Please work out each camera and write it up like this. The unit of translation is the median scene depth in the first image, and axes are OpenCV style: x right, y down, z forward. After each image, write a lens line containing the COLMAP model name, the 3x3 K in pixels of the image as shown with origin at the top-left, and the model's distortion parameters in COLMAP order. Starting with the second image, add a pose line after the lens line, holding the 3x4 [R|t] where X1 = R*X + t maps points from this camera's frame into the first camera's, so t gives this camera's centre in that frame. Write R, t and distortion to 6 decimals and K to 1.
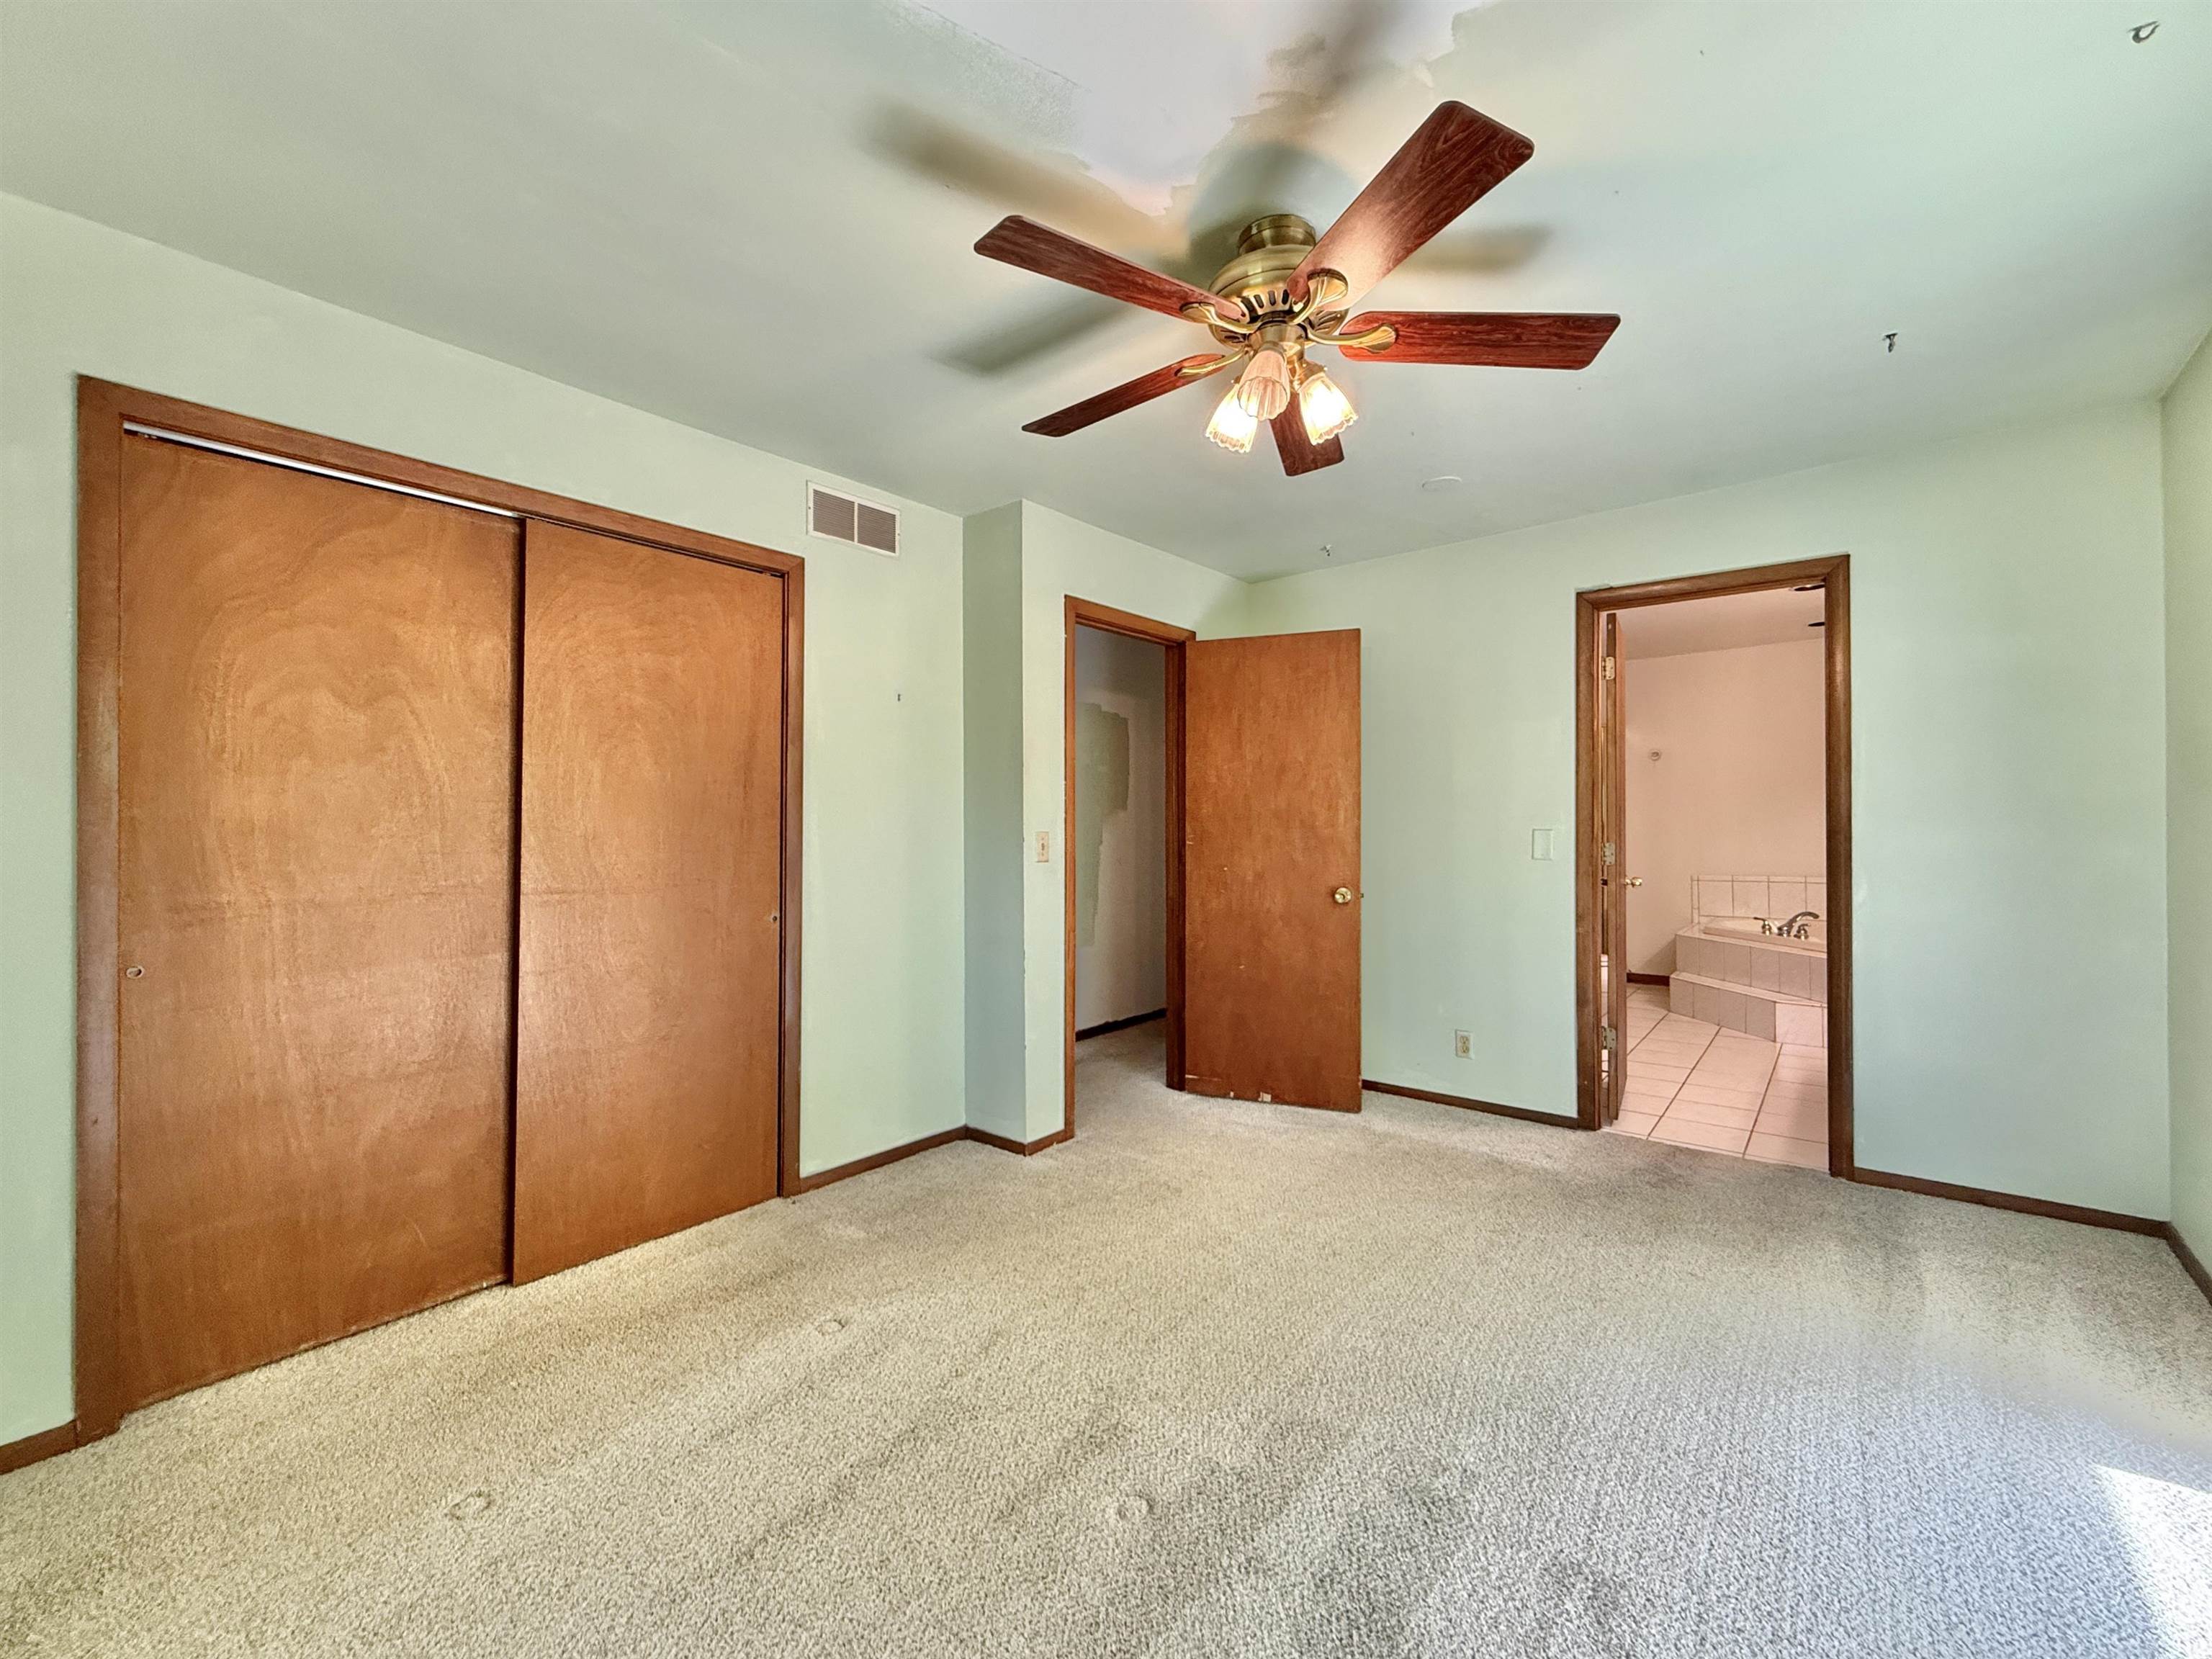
lens RADIAL K [[906.2, 0, 1088.8], [0, 906.2, 822.4], [0, 0, 1]] dist [-0.002233, 0.001307]
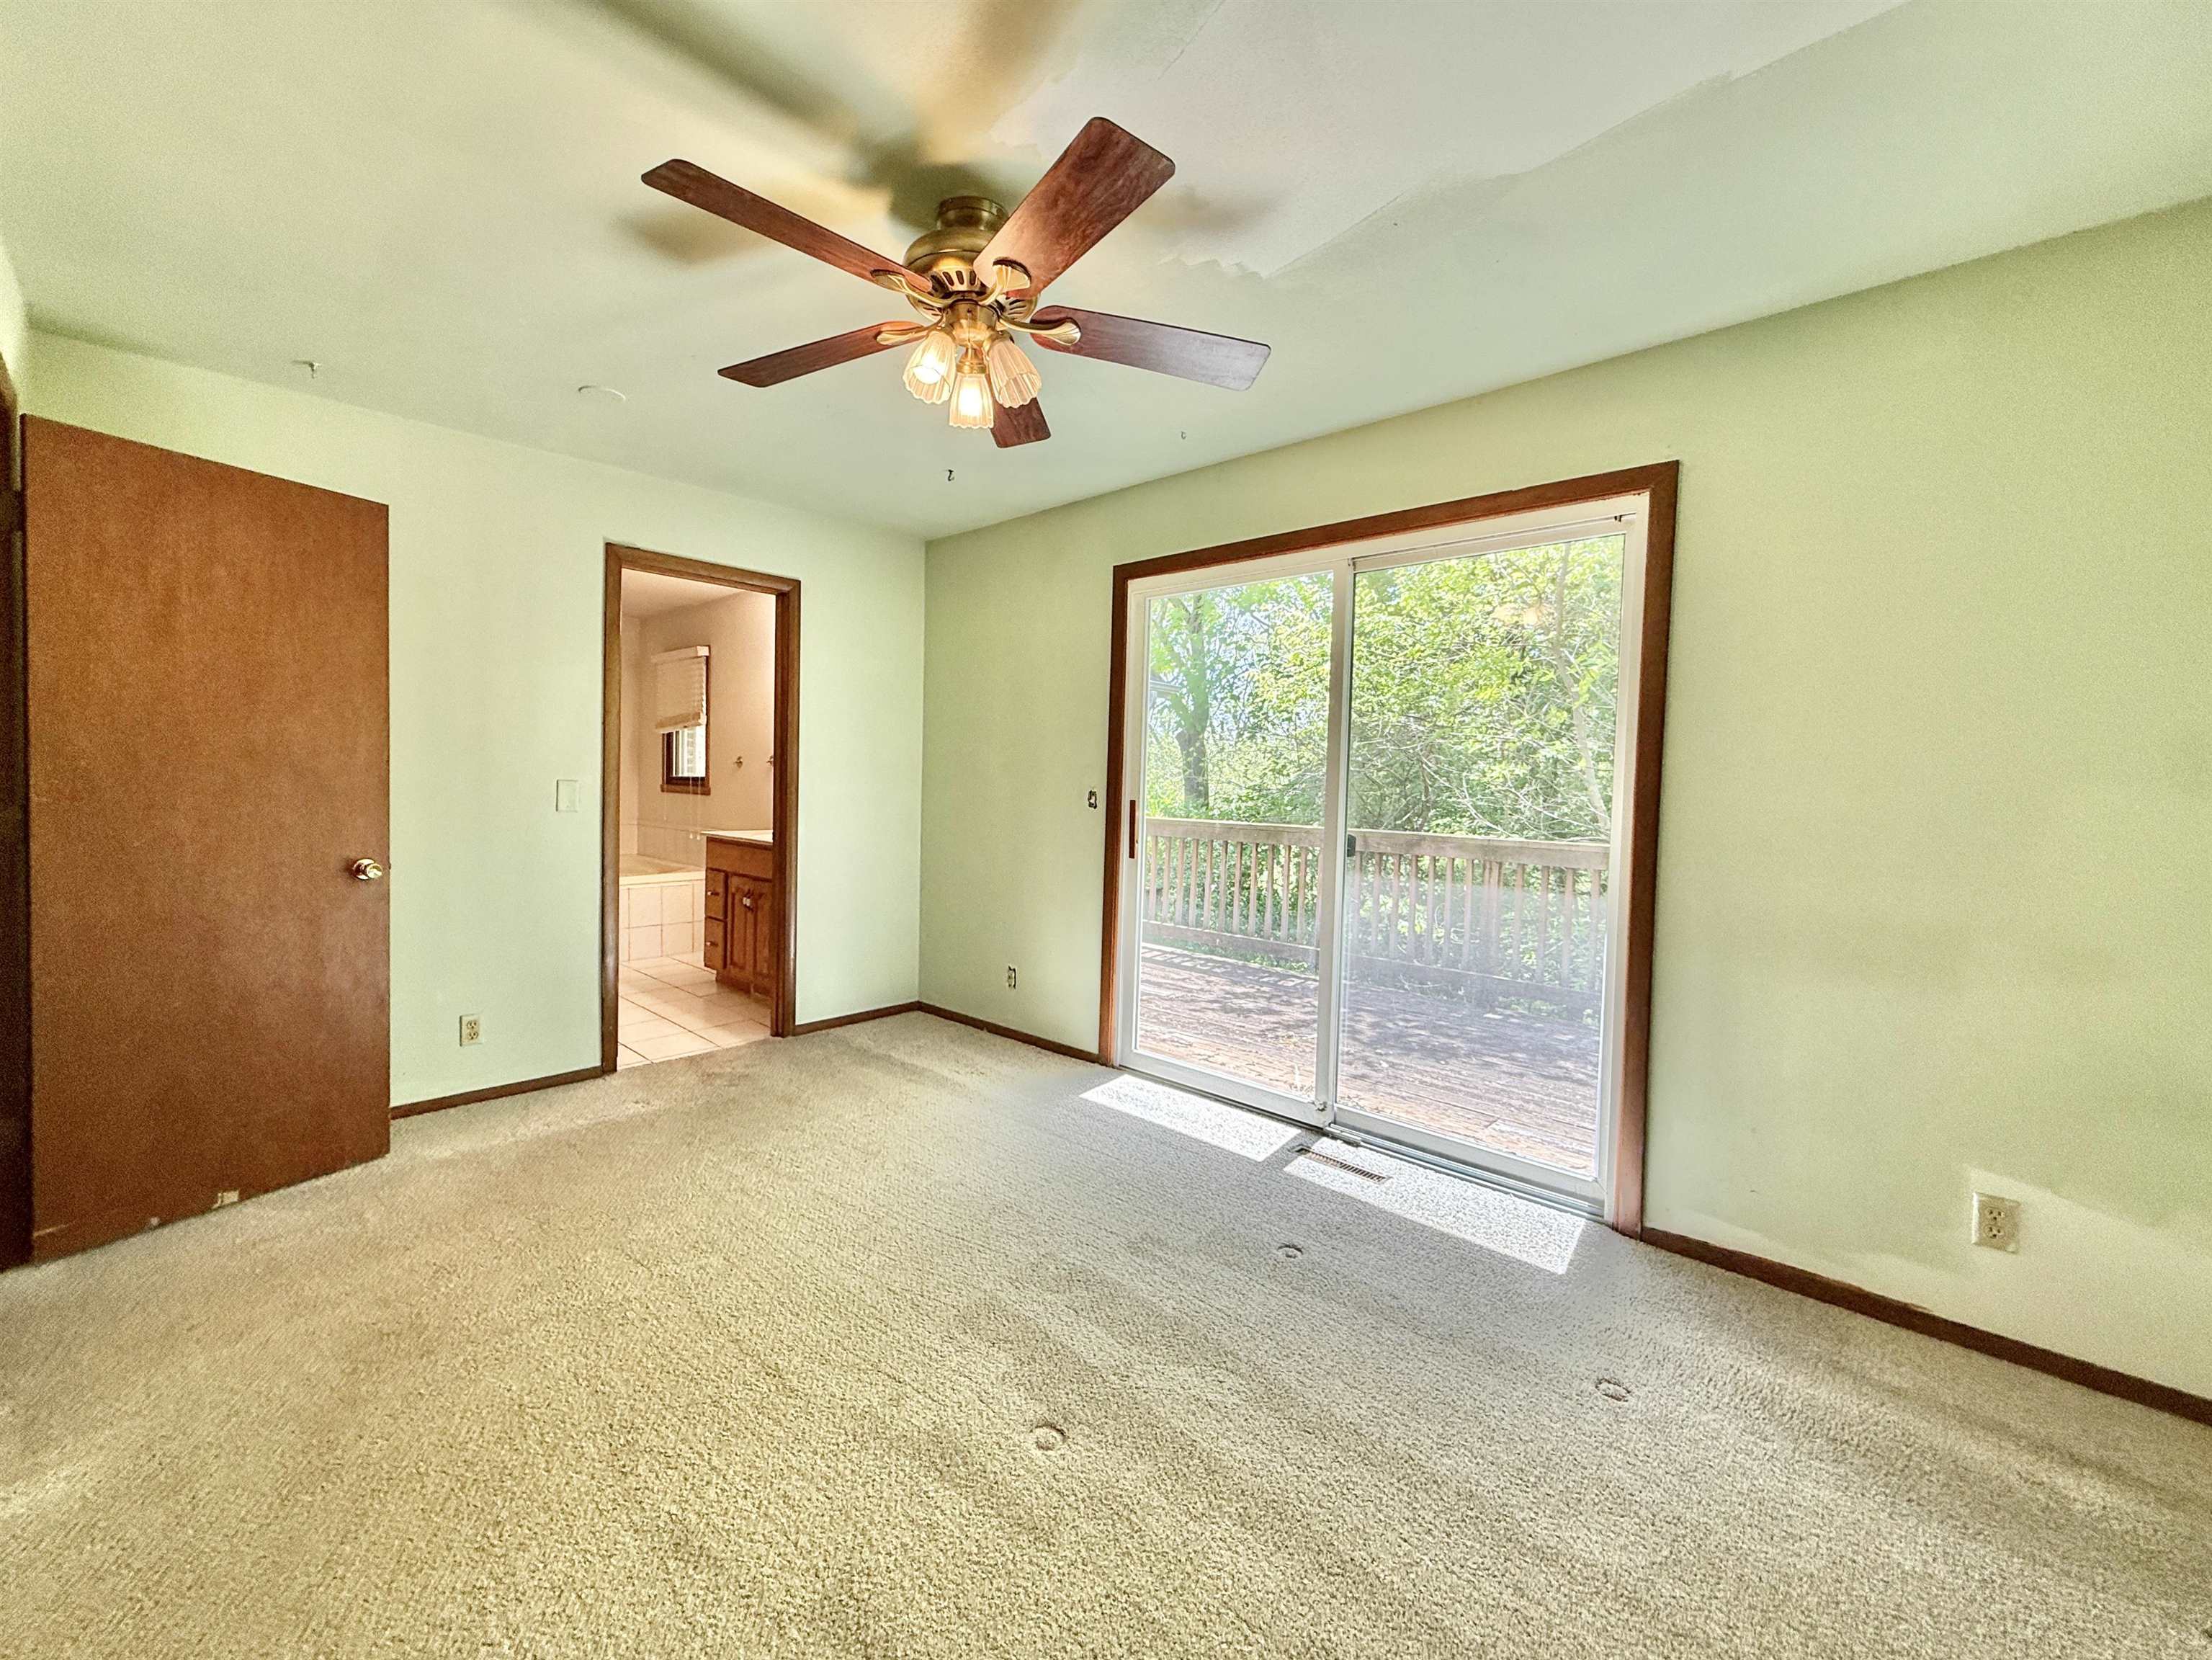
lens RADIAL K [[906.4, 0, 1087.1], [0, 906.4, 819.8], [0, 0, 1]] dist [-0.002233, 0.001307]
pose [[0.064317, -0.035150, 0.997310, -0.426283], [-0.022825, 0.999066, 0.036684, 0.002454], [-0.997668, -0.025123, 0.063455, 0.399710]]
